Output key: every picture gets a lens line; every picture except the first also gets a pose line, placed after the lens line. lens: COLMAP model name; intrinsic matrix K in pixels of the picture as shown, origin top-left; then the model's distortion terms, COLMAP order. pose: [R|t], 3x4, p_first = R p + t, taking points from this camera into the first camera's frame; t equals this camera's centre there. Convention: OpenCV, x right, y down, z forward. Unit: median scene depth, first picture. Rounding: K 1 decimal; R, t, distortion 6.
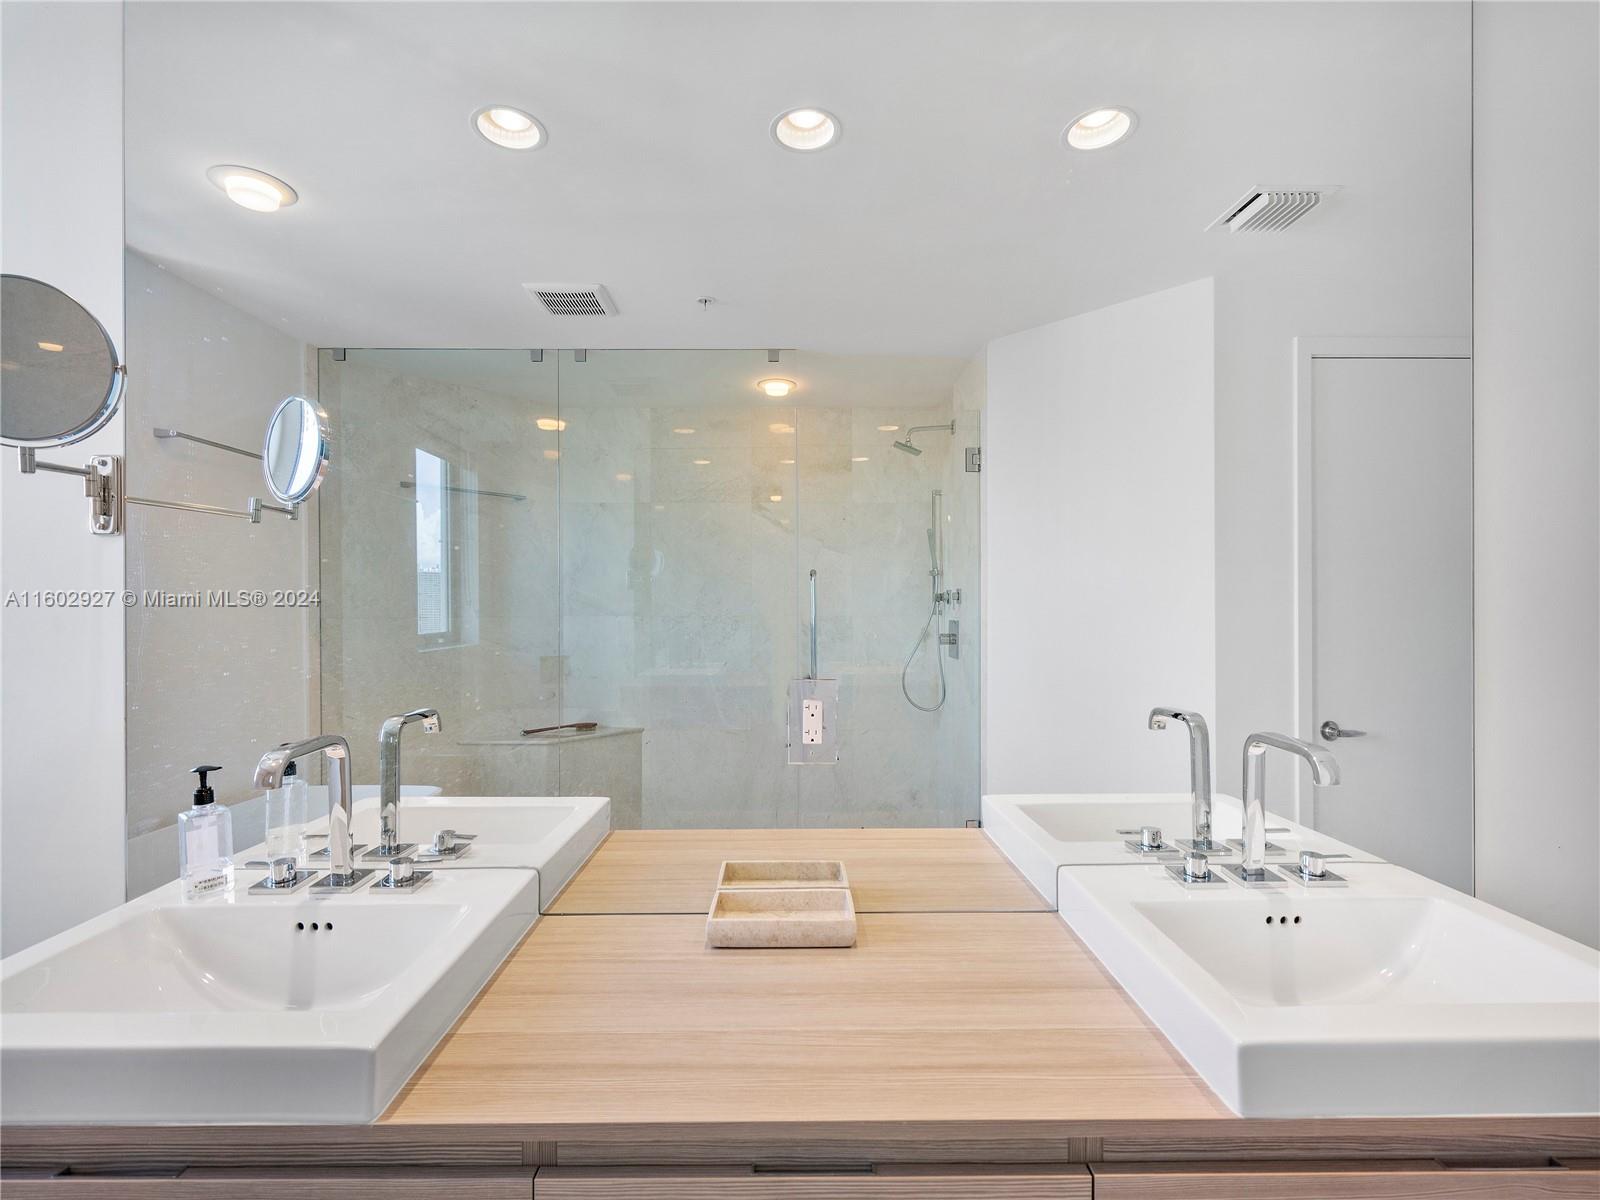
lens RADIAL K [[731.6, 0, 852.7], [0, 731.6, 605.0], [0, 0, 1]] dist [-0.003914, 0.001685]
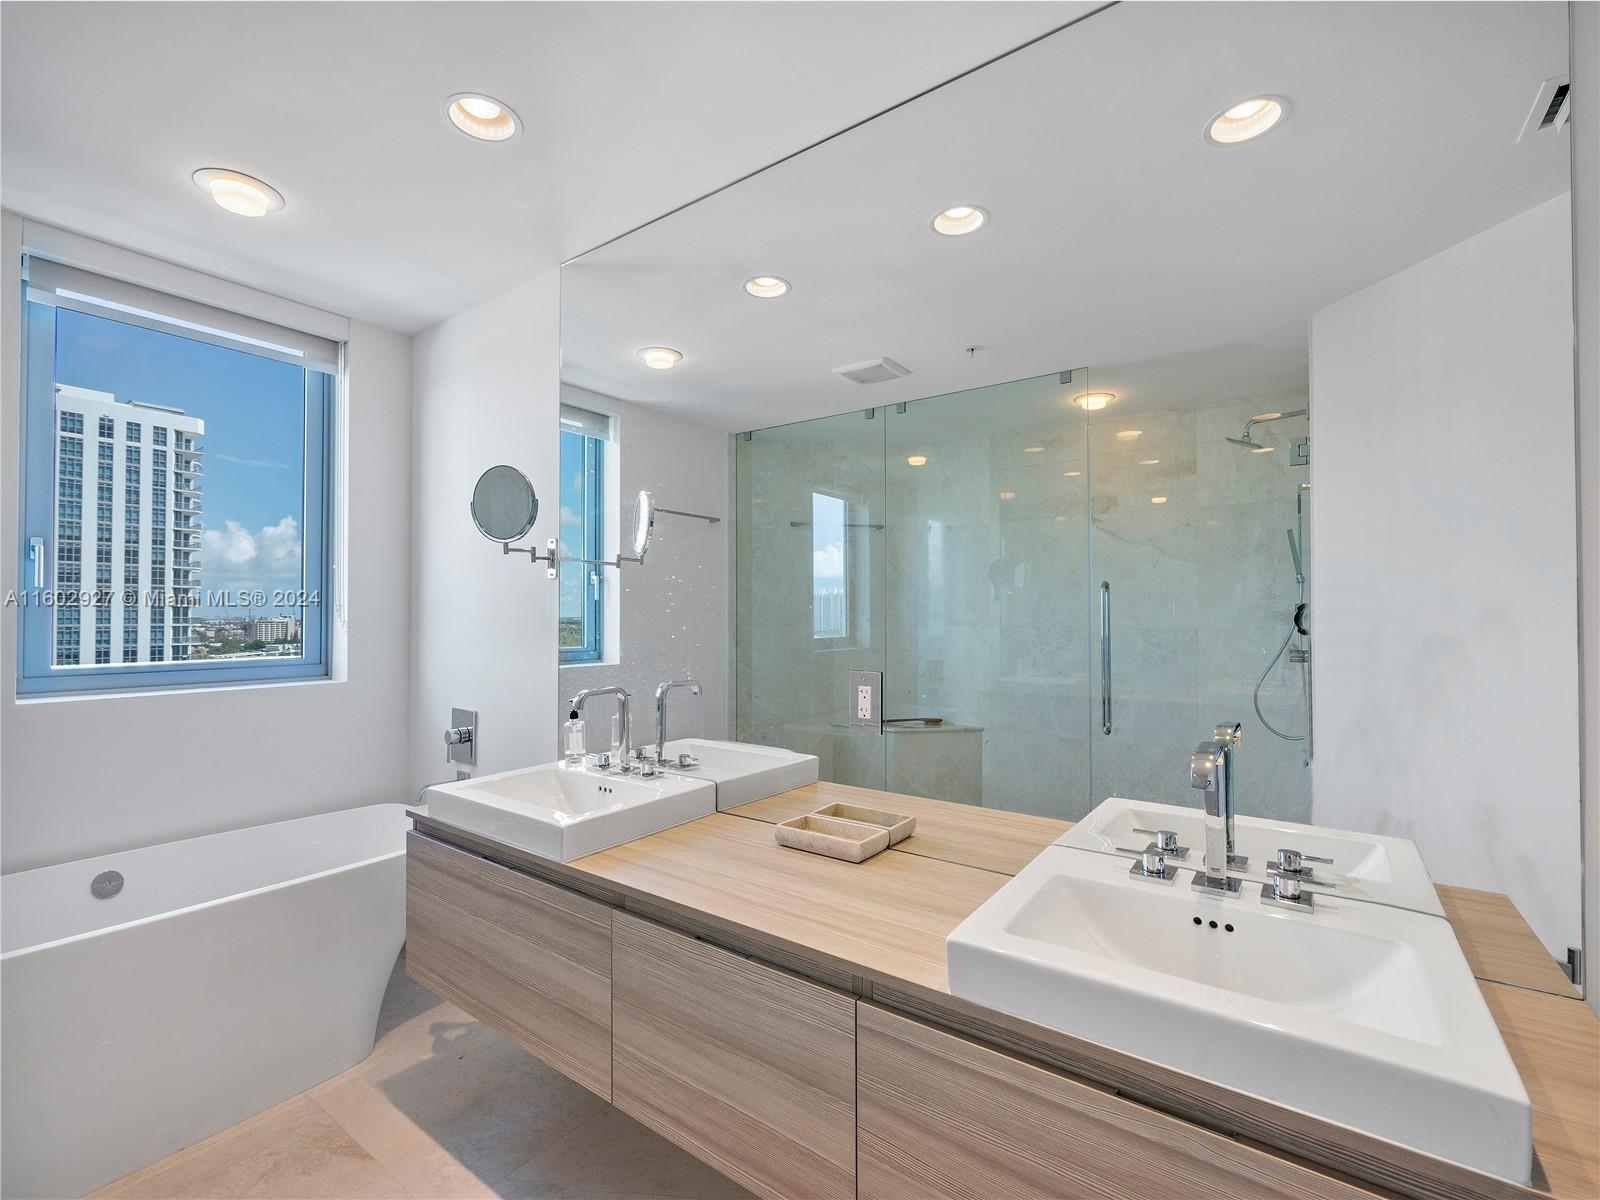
lens RADIAL K [[731.6, 0, 809.8], [0, 731.6, 598.4], [0, 0, 1]] dist [-0.003914, 0.001685]
pose [[0.803362, -0.008605, -0.595428, 0.536735], [-0.004987, 0.999763, -0.021176, -0.003303], [0.595470, 0.019981, 0.803129, -0.126216]]
